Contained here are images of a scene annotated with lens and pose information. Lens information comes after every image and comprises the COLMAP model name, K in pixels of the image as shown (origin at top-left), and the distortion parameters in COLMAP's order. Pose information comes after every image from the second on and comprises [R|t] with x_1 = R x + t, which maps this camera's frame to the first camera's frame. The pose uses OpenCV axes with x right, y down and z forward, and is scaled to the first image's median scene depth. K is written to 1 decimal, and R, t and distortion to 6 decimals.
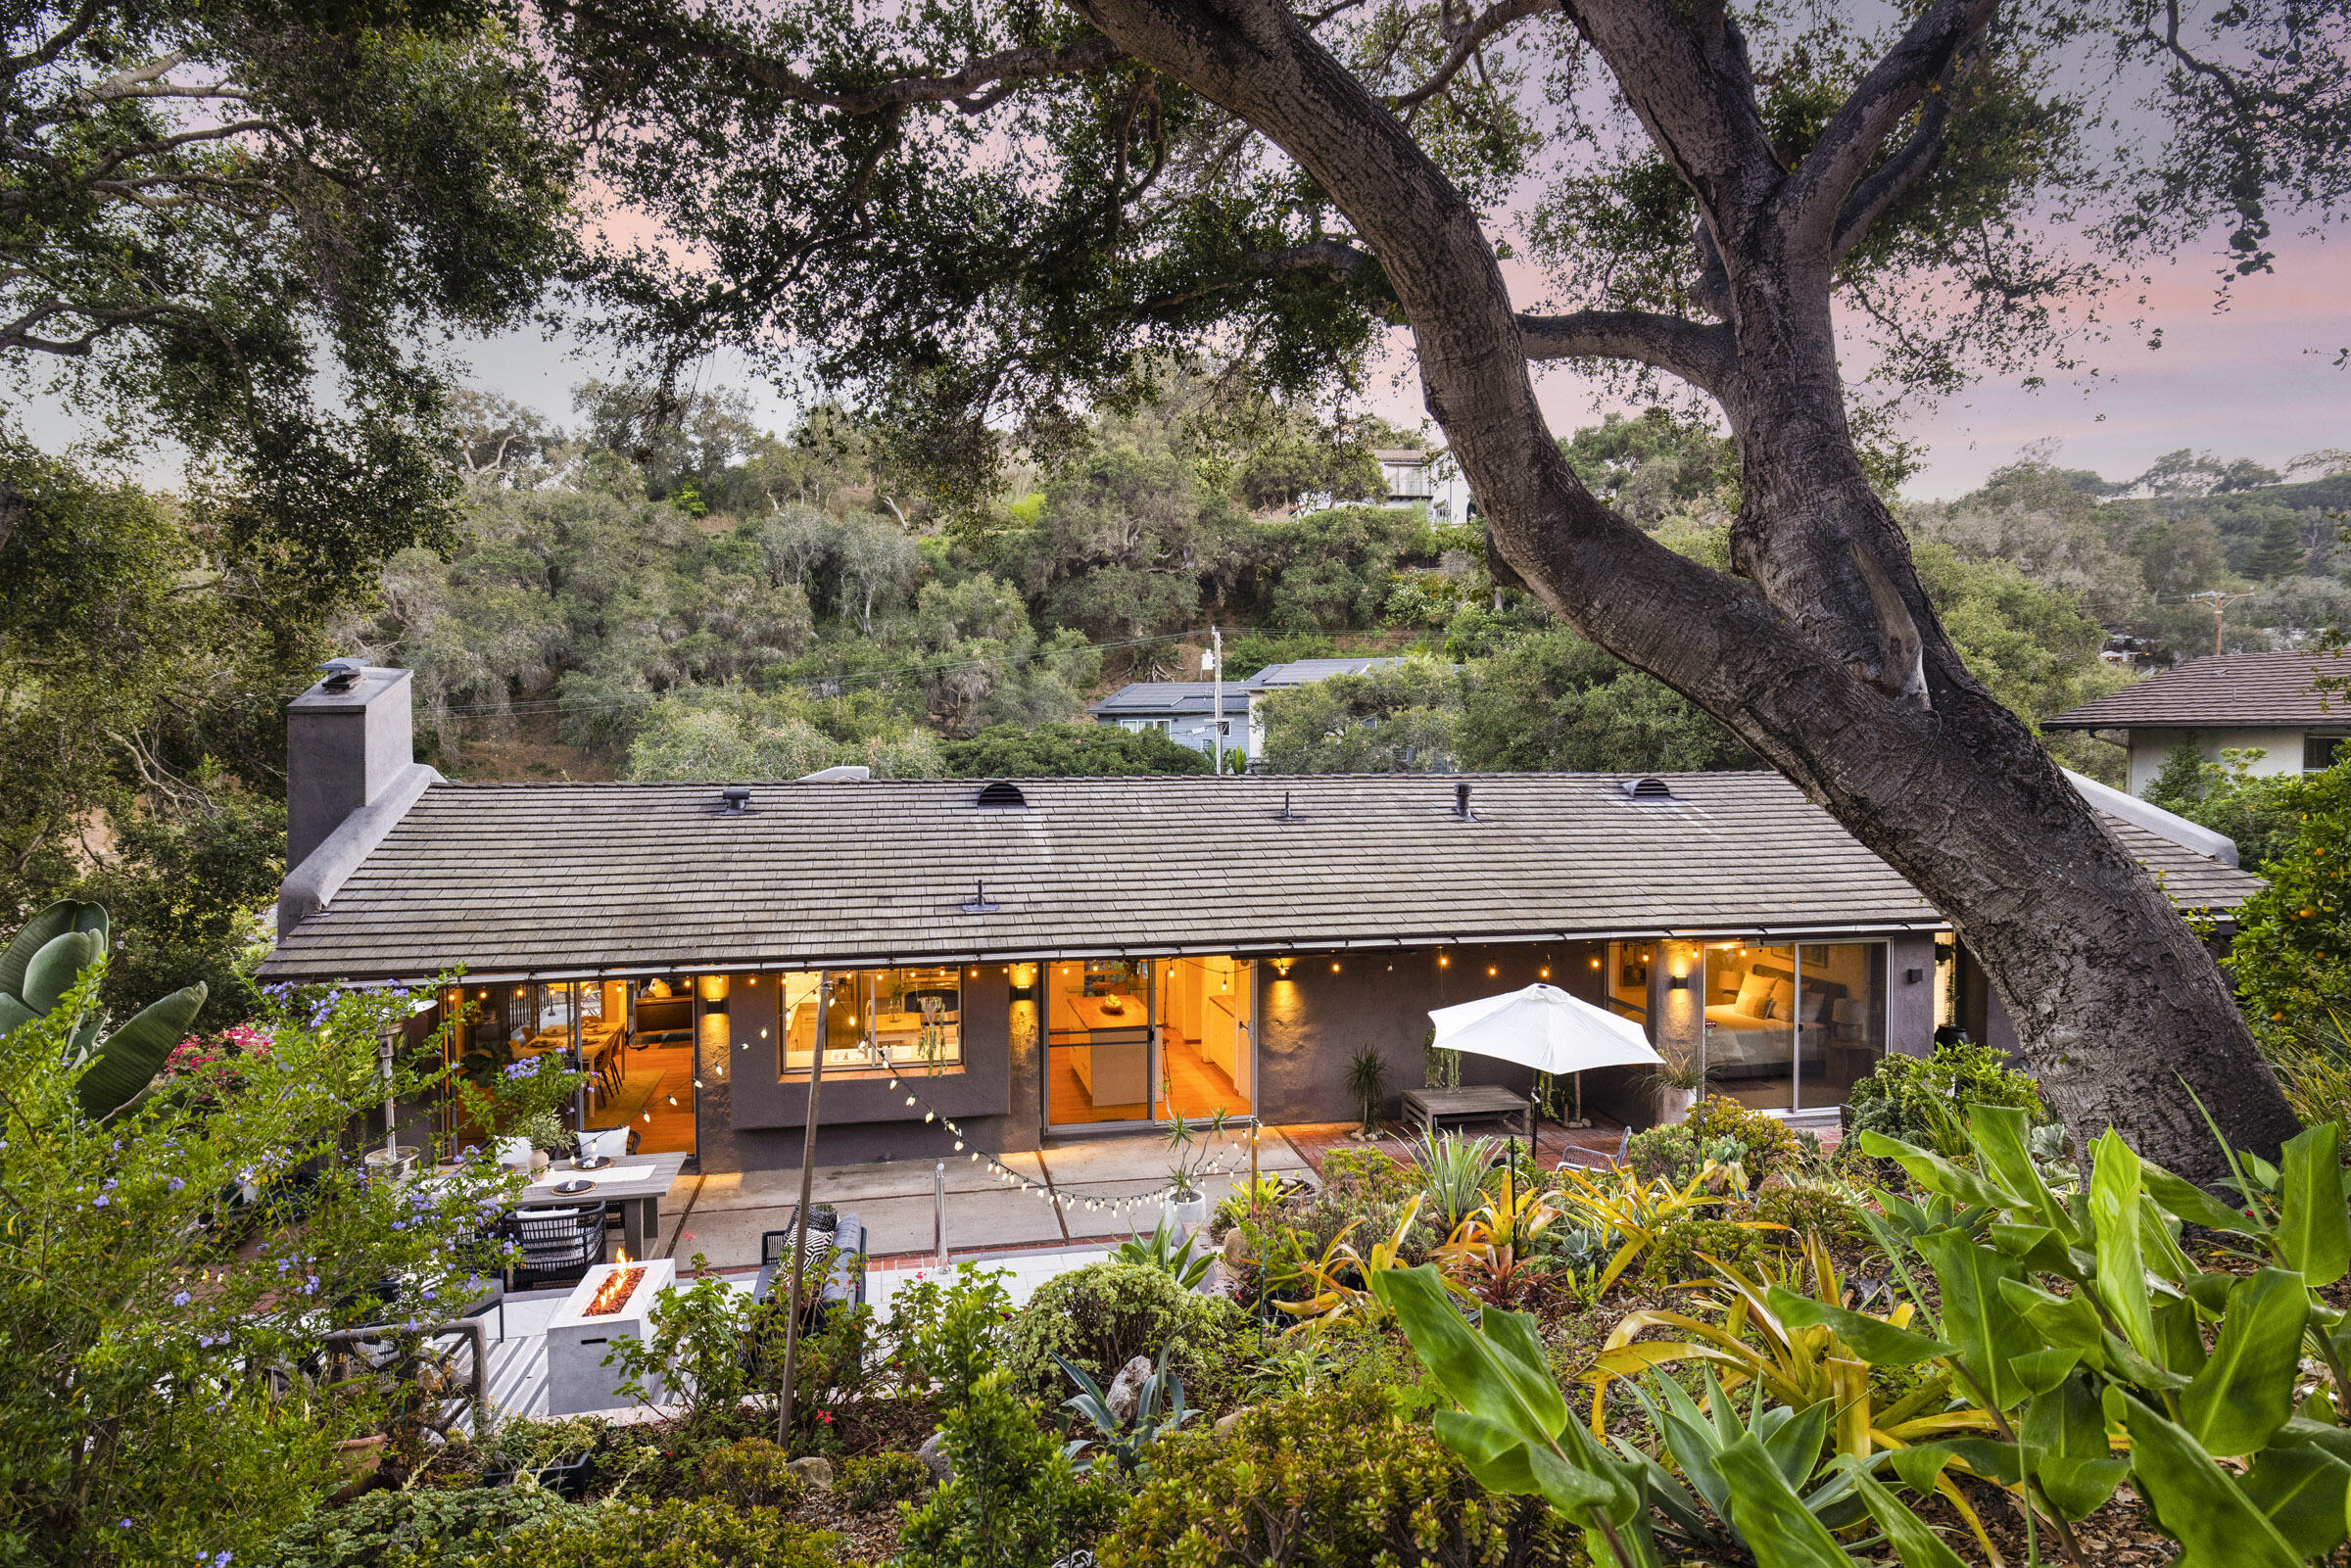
lens RADIAL K [[1342.4, 0, 1177.6], [0, 1342.4, 782.1], [0, 0, 1]] dist [0.004585, 0.000527]
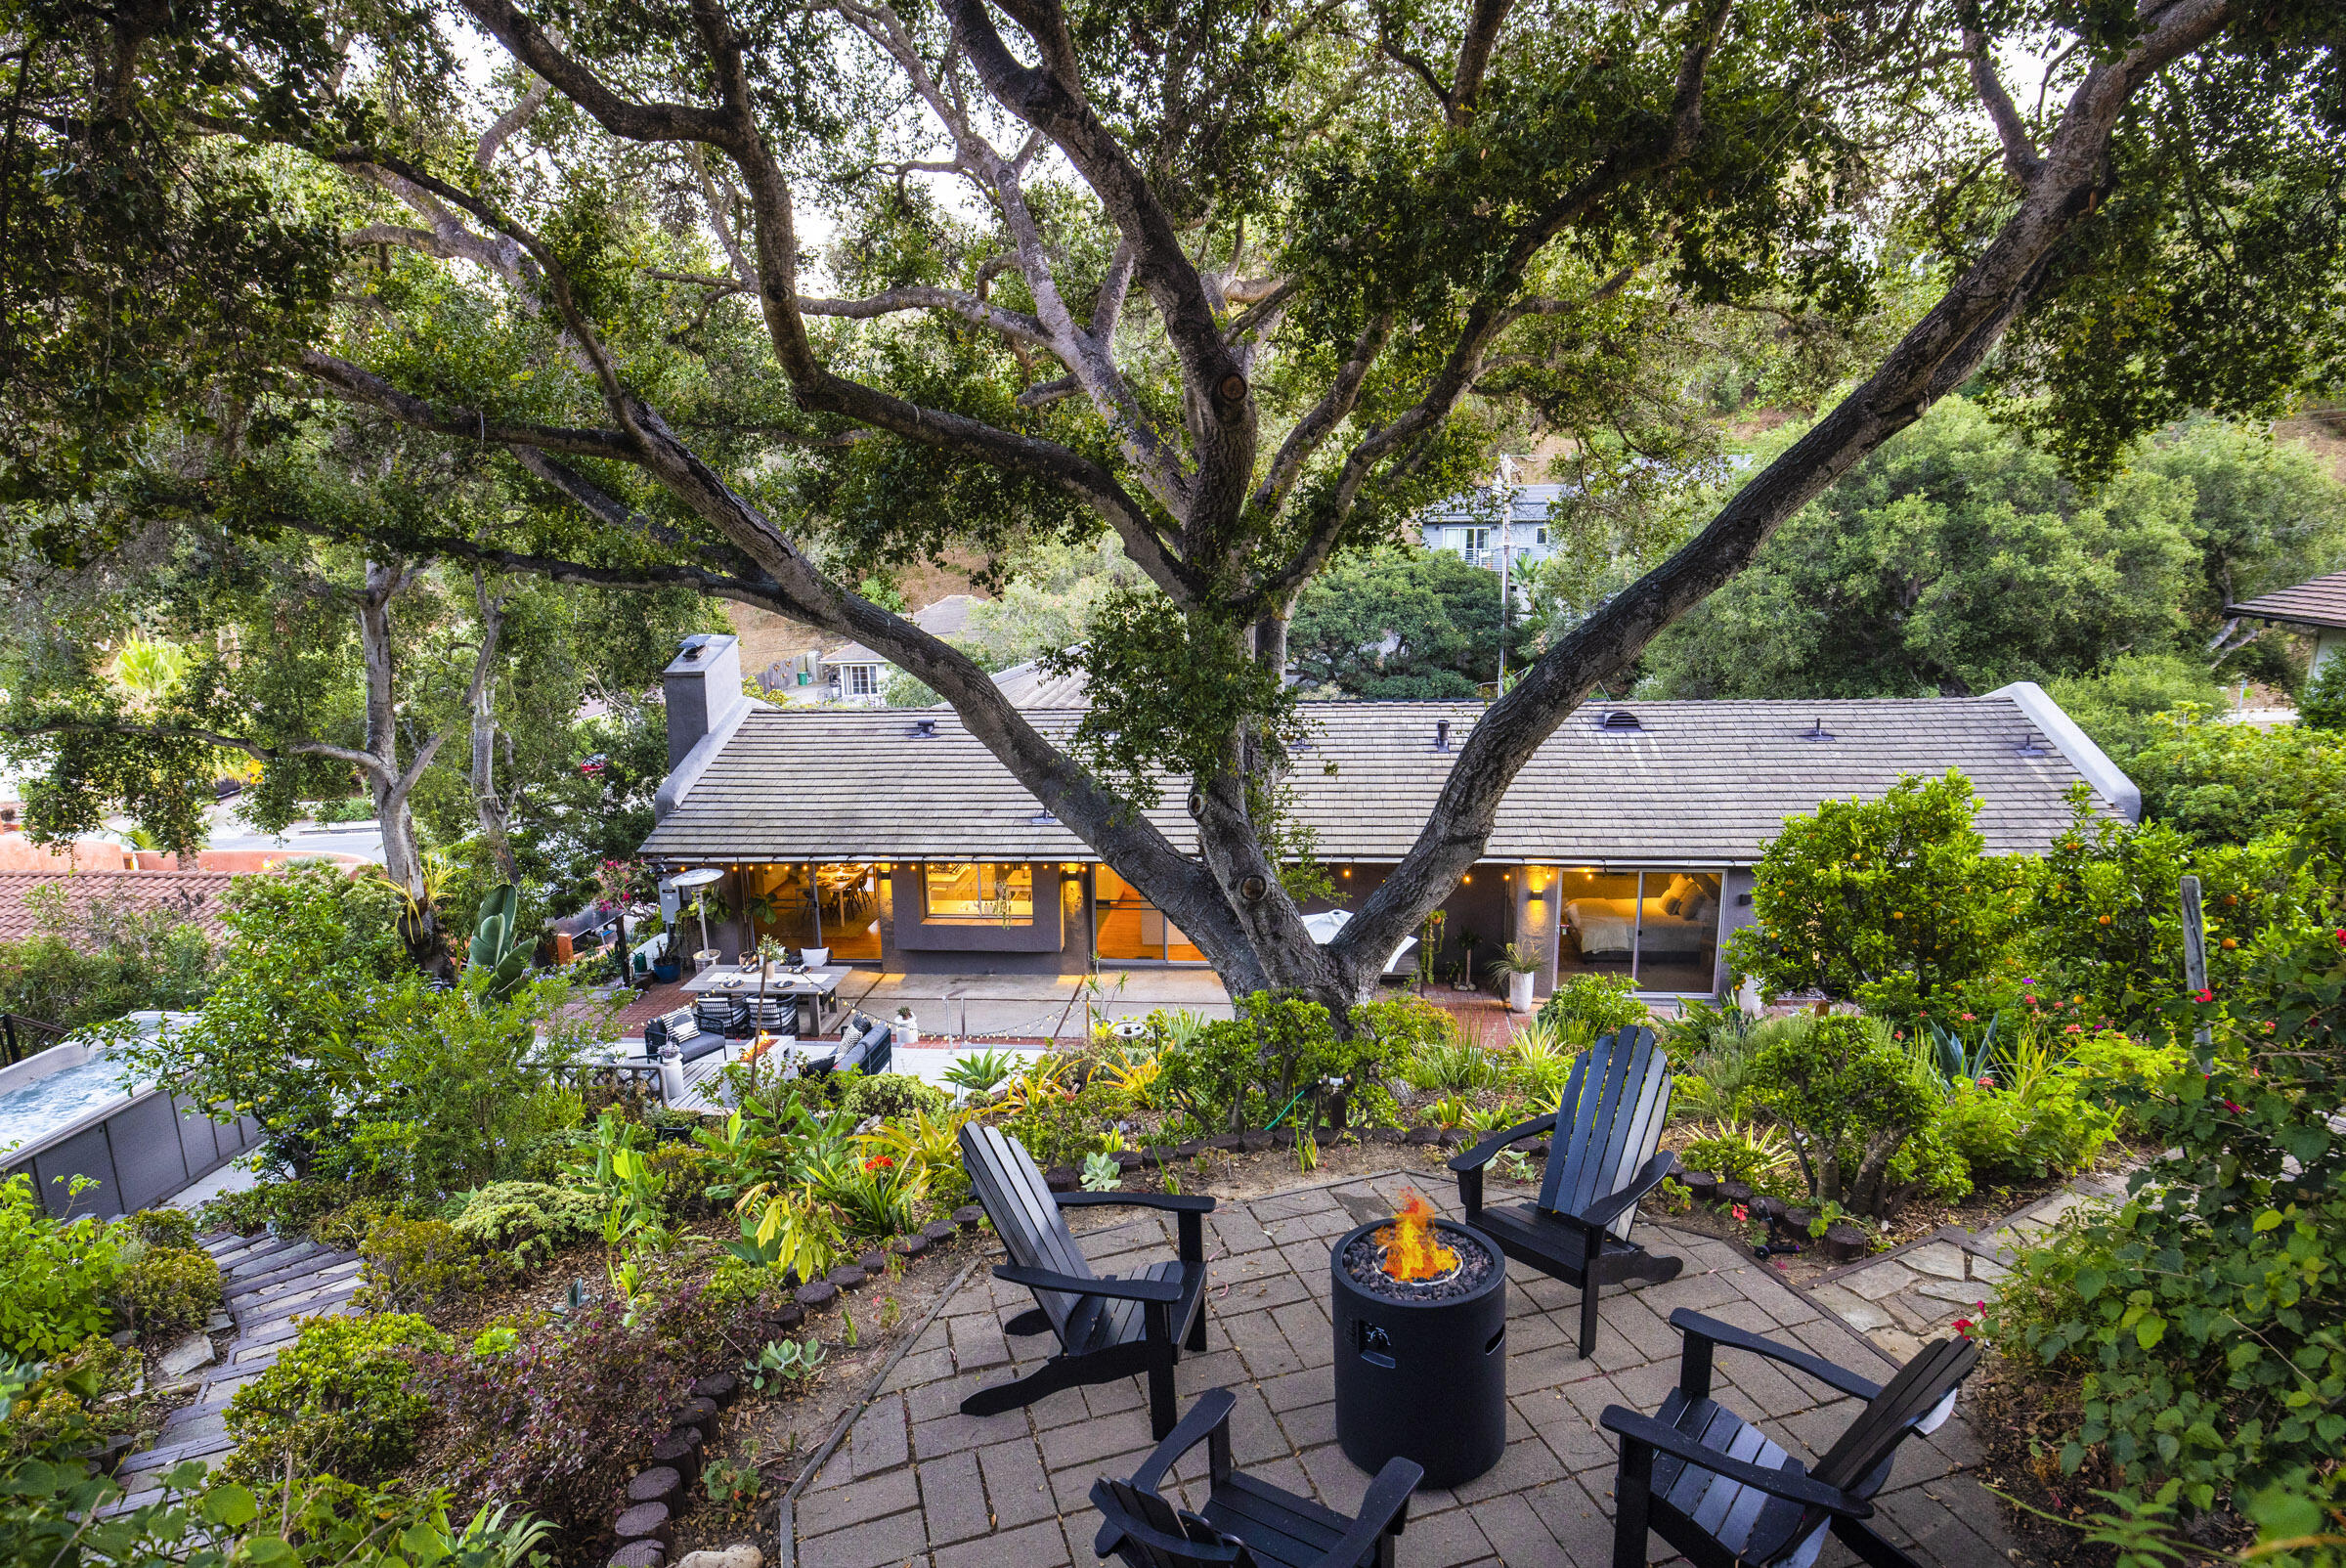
lens RADIAL K [[1286.7, 0, 1169.9], [0, 1286.7, 778.6], [0, 0, 1]] dist [-0.004204, -0.000284]
pose [[0.953704, 0.043807, -0.297539, 0.398489], [0.009066, 0.984697, 0.174039, -0.194827], [0.300610, -0.168679, 0.938713, -0.308417]]
